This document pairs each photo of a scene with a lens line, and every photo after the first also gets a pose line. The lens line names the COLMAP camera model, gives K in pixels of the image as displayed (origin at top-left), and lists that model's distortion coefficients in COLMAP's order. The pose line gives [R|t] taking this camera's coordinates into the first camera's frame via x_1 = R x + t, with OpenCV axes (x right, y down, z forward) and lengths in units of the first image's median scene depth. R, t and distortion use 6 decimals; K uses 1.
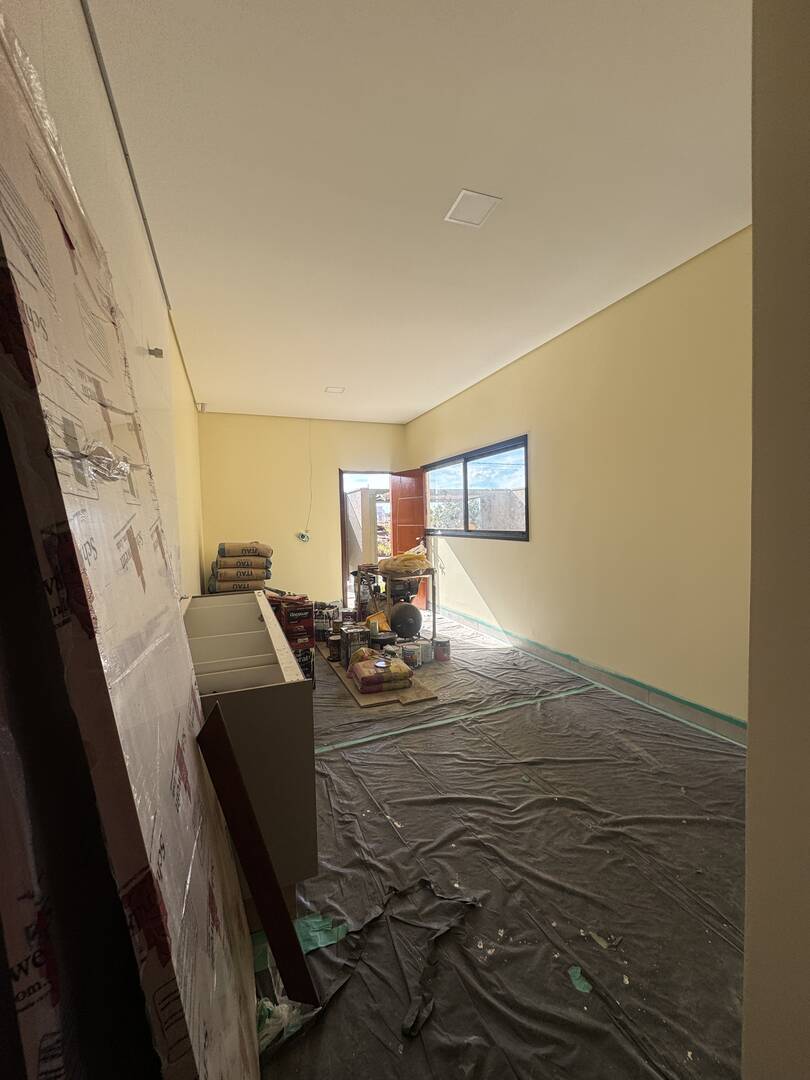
lens RADIAL K [[437.3, 0, 411.0], [0, 437.3, 538.0], [0, 0, 1]] dist [-0.001925, 0.000733]
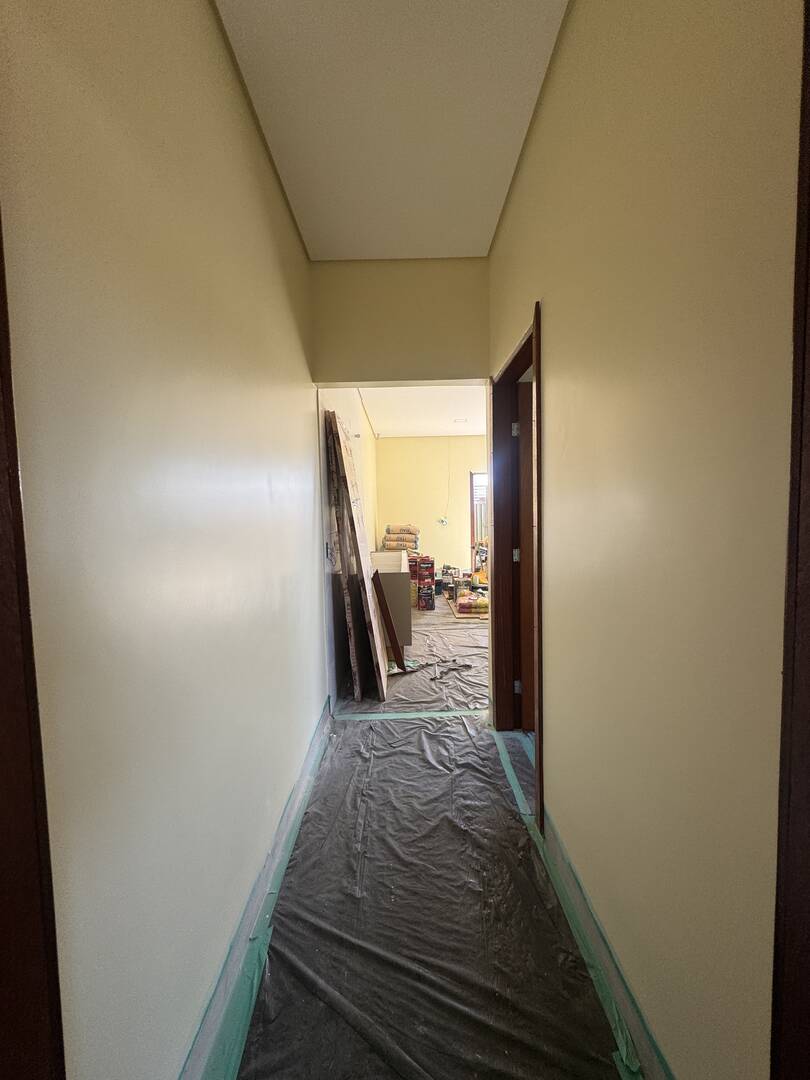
lens RADIAL K [[437.3, 0, 404.6], [0, 437.3, 540.5], [0, 0, 1]] dist [-0.001925, 0.000733]
pose [[0.925670, 0.026744, -0.377386, 0.273034], [-0.013933, 0.999232, 0.036635, 0.011178], [0.378076, -0.028654, 0.925331, -0.545258]]
